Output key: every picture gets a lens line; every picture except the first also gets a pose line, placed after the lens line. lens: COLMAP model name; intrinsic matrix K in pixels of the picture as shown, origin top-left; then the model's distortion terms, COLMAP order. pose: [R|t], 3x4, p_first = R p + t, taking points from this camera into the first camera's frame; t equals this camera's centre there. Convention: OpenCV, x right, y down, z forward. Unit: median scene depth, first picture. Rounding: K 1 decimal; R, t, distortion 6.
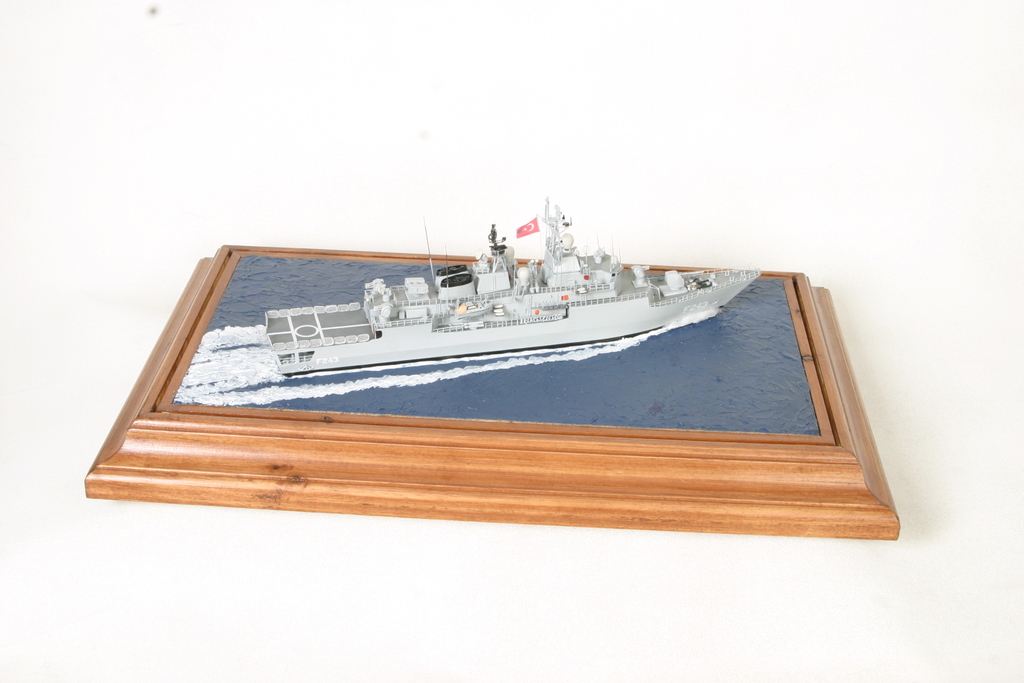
lens RADIAL K [[1456.9, 0, 512.0], [0, 1456.9, 341.5], [0, 0, 1]] dist [-0.030434, -0.033355]
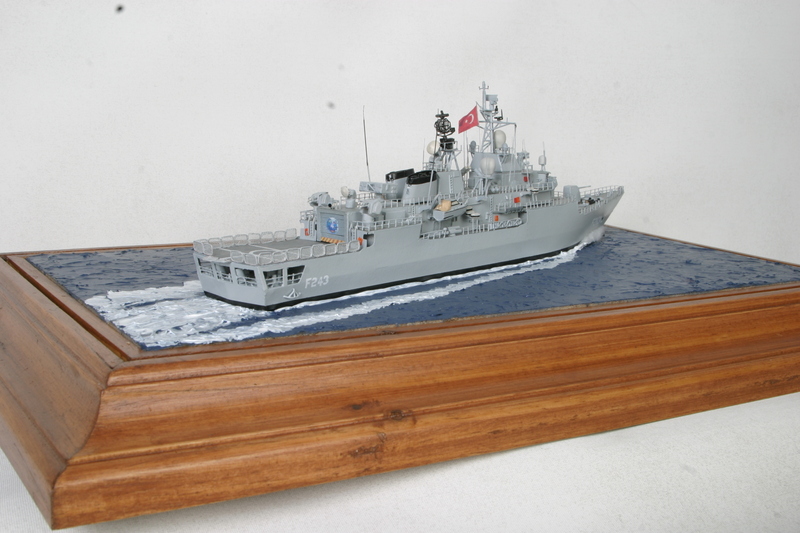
lens RADIAL K [[1033.7, 0, 400.0], [0, 1033.7, 266.5], [0, 0, 1]] dist [-0.097803, 0.082678]
pose [[0.826178, -0.095965, 0.555176, -0.367035], [0.265961, 0.935115, -0.234147, 0.132001], [-0.496684, 0.341102, 0.798094, 0.590967]]
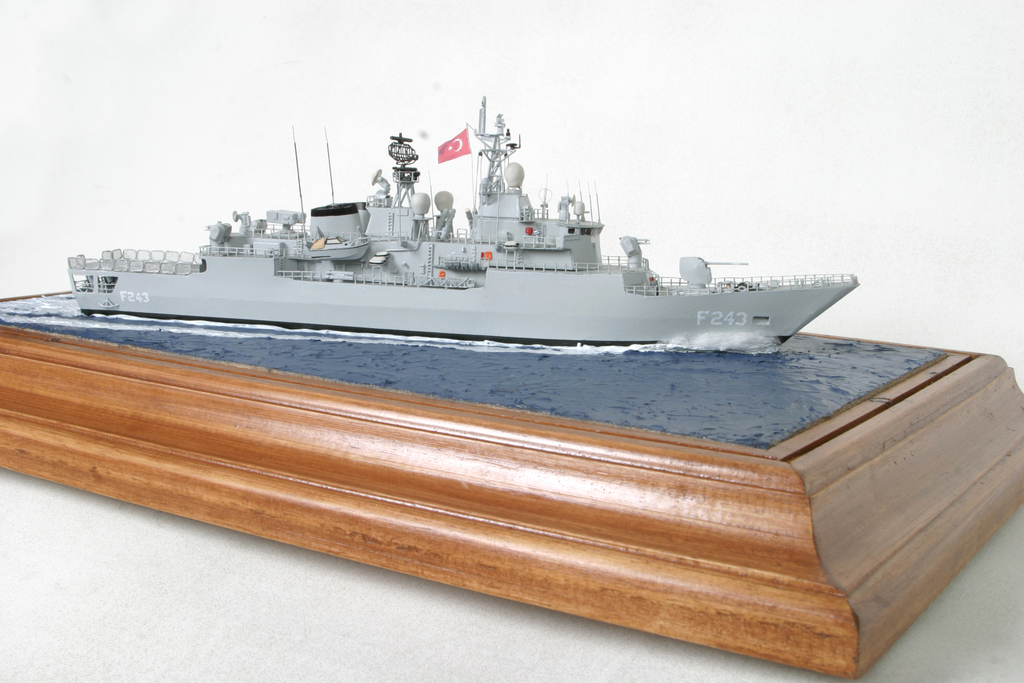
lens RADIAL K [[1323.2, 0, 512.0], [0, 1323.2, 341.5], [0, 0, 1]] dist [-0.097803, 0.082678]
pose [[0.867459, 0.077678, -0.491407, 0.334379], [-0.250467, 0.921618, -0.296456, 0.172115], [0.429861, 0.380244, 0.818922, 0.581054]]
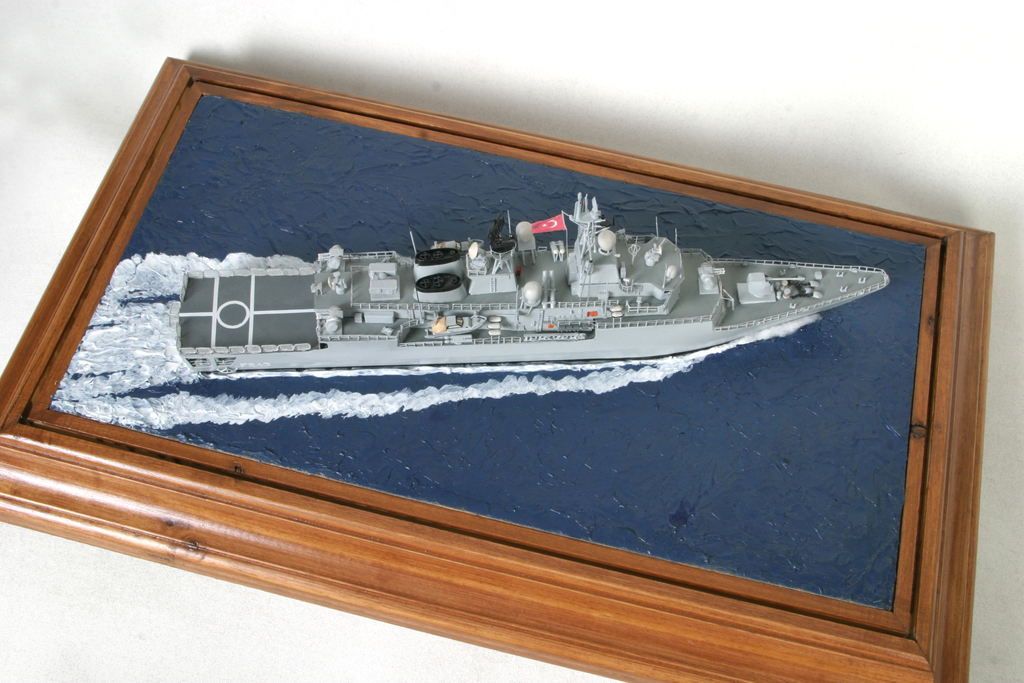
lens RADIAL K [[1323.2, 0, 512.0], [0, 1323.2, 341.5], [0, 0, 1]] dist [-0.097803, 0.082678]
pose [[0.981974, 0.162732, -0.096156, 0.064275], [-0.097790, 0.872725, 0.478318, -0.332420], [0.161755, -0.460293, 0.872906, 0.443735]]
